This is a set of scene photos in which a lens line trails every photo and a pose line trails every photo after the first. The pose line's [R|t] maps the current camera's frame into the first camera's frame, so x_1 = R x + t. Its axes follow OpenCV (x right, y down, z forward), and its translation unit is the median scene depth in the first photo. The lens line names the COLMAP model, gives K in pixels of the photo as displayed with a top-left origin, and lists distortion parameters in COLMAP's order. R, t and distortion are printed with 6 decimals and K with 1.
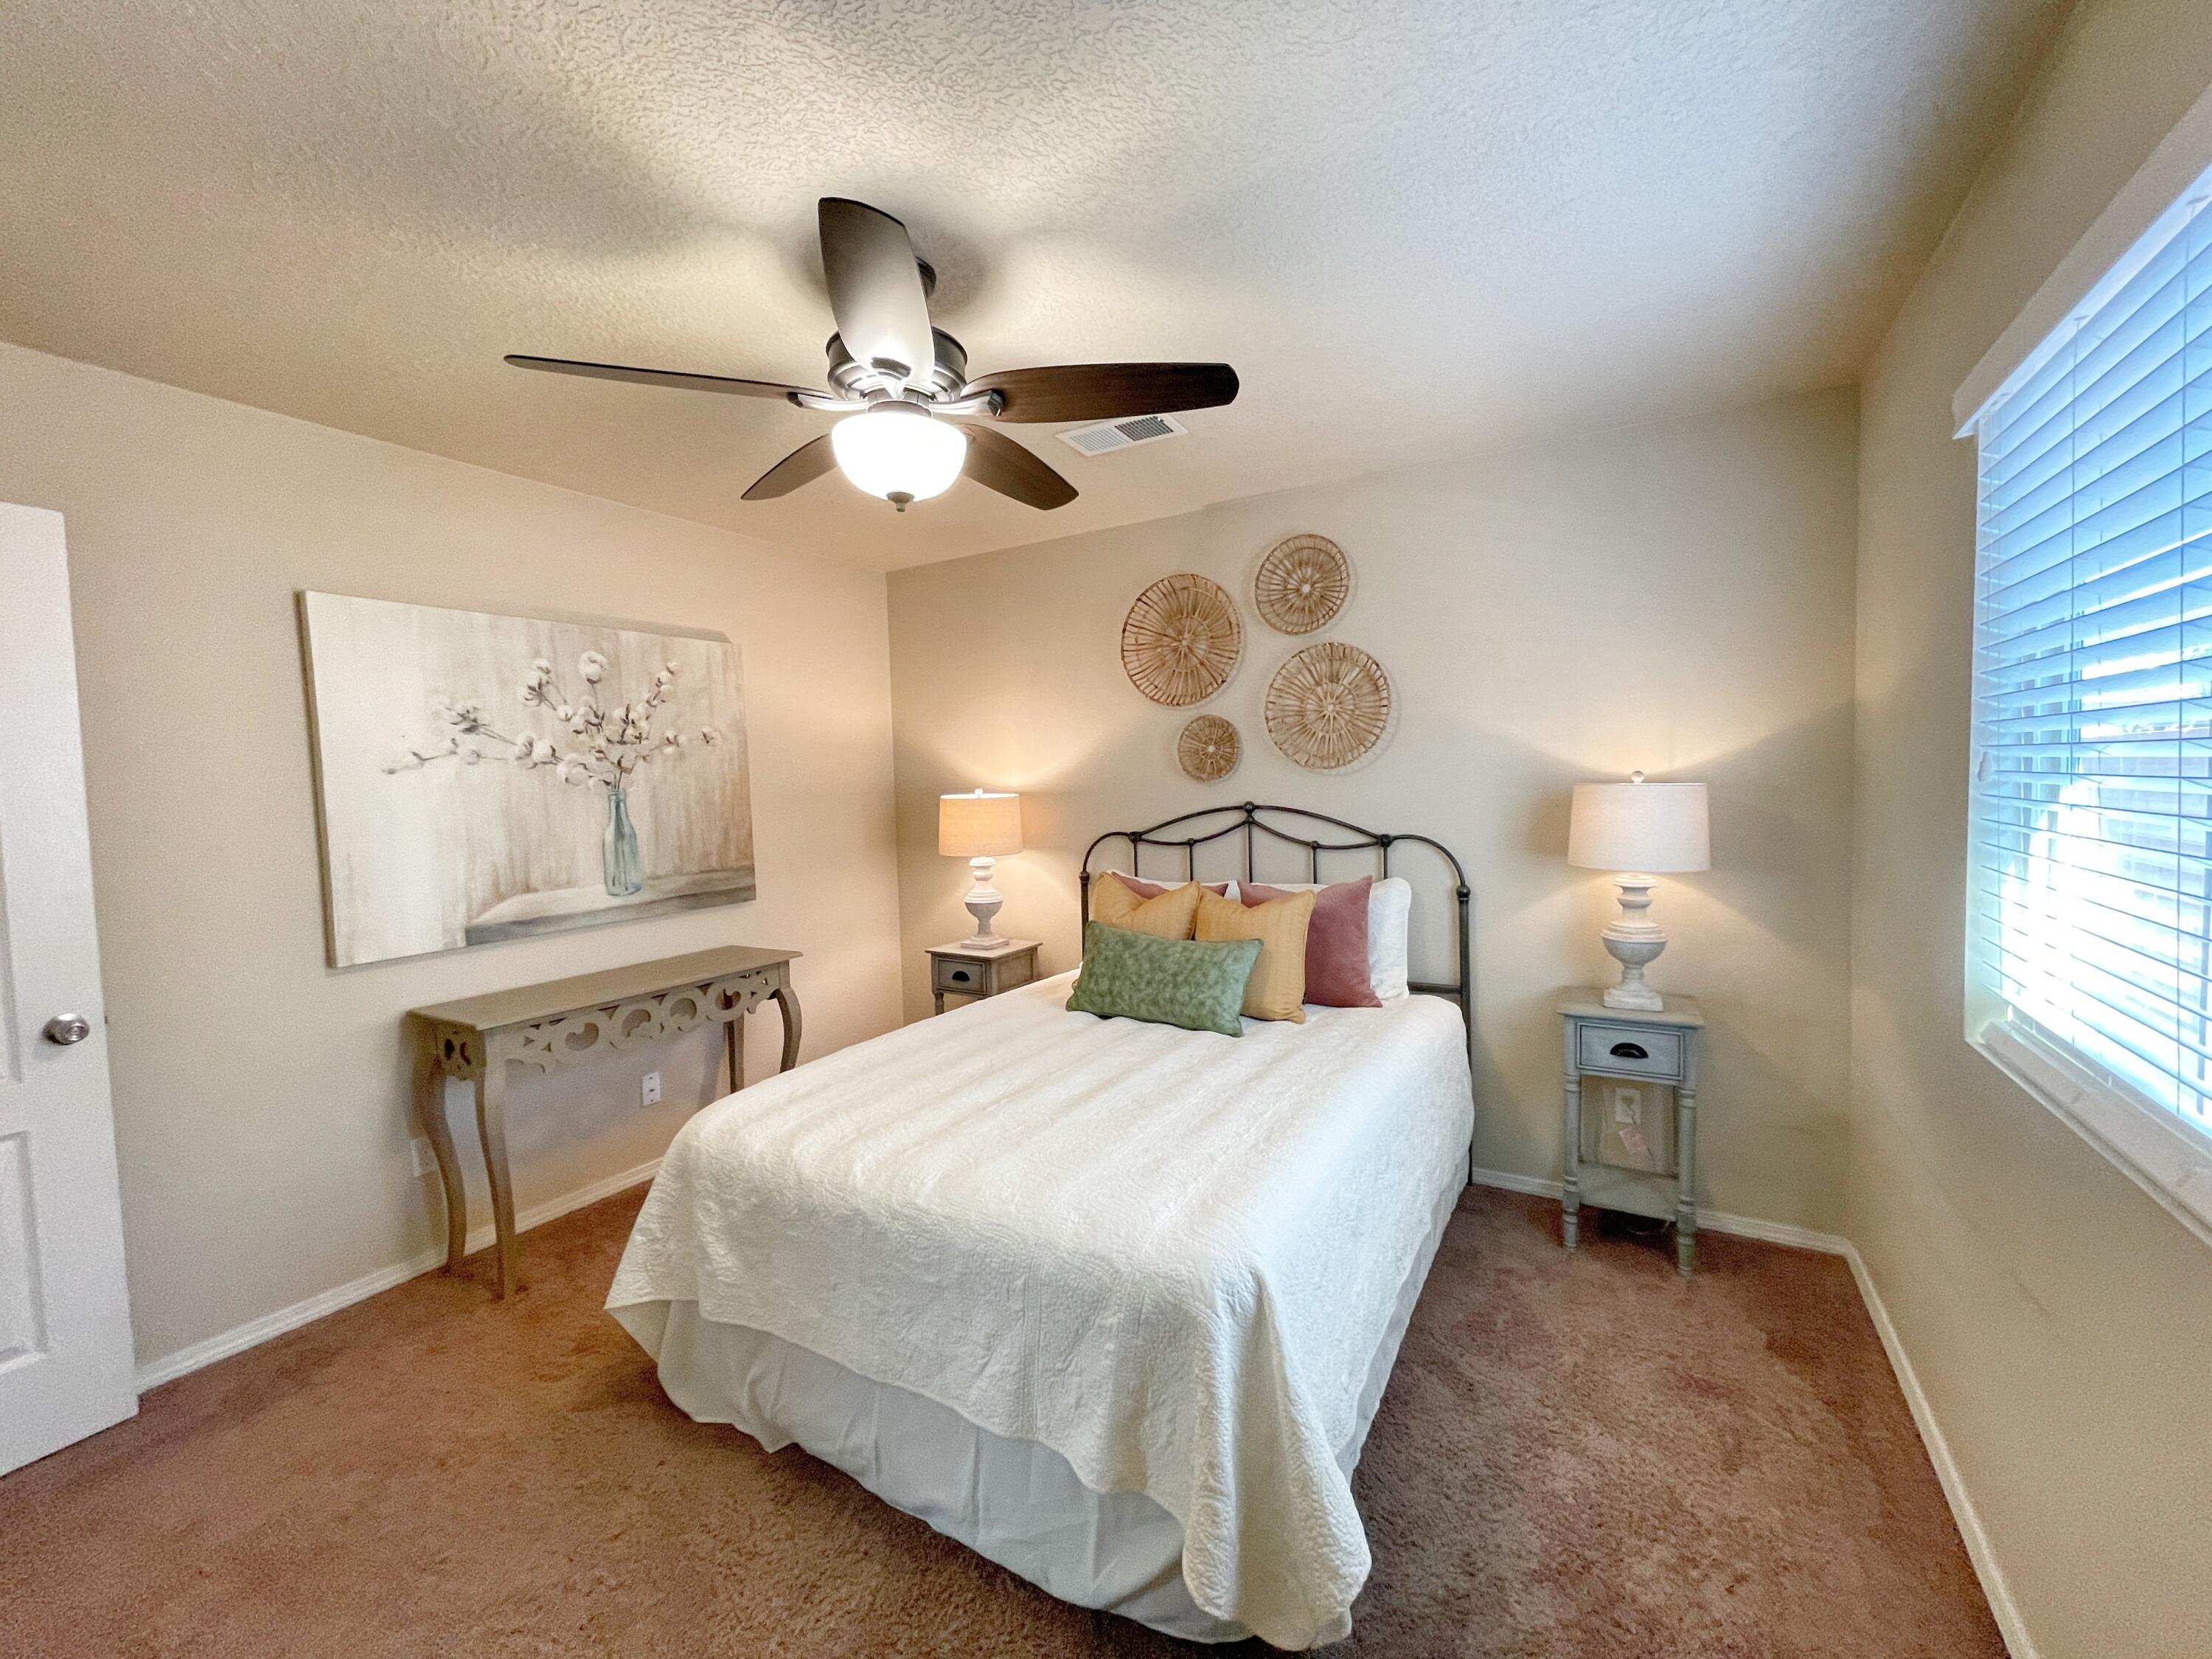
lens RADIAL K [[901.0, 0, 1102.7], [0, 901.0, 827.3], [0, 0, 1]] dist [-0.004750, 0.001729]
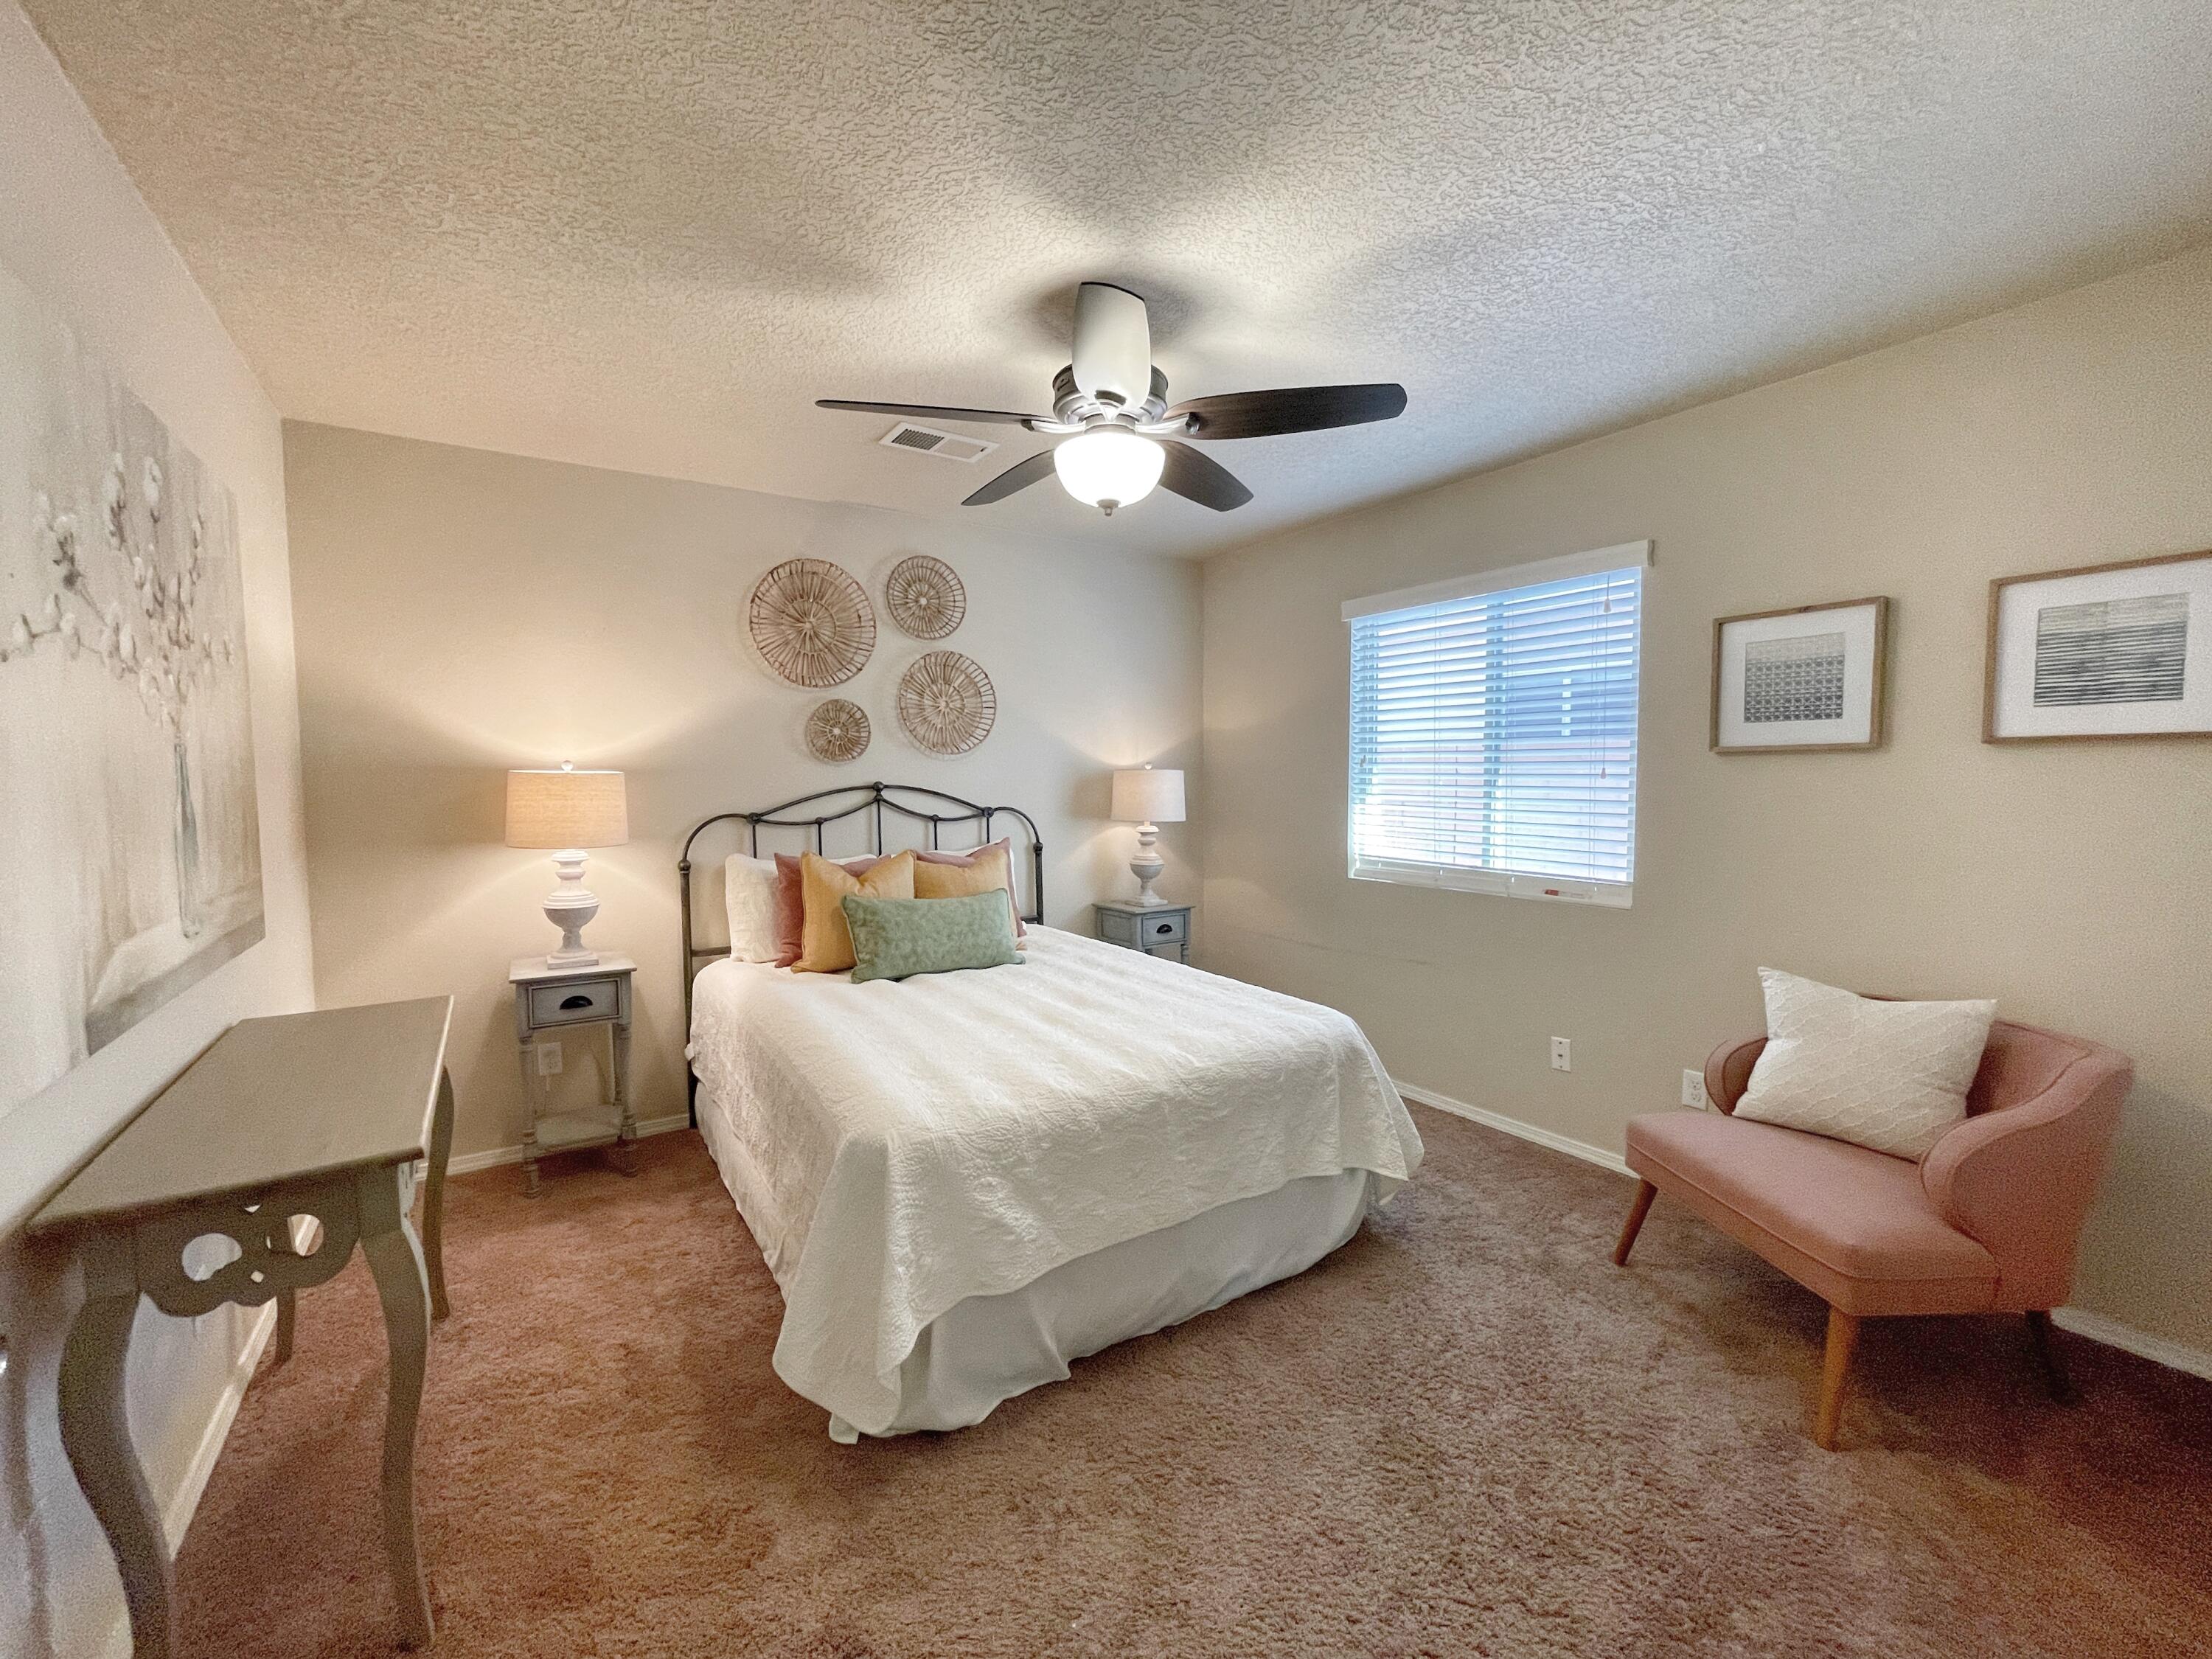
lens RADIAL K [[901.0, 0, 1098.1], [0, 901.0, 824.5], [0, 0, 1]] dist [-0.004750, 0.001729]
pose [[0.440153, -0.025441, 0.897562, -0.737887], [0.039115, 0.999193, 0.009140, 0.025593], [-0.897070, 0.031085, 0.440793, 0.281957]]
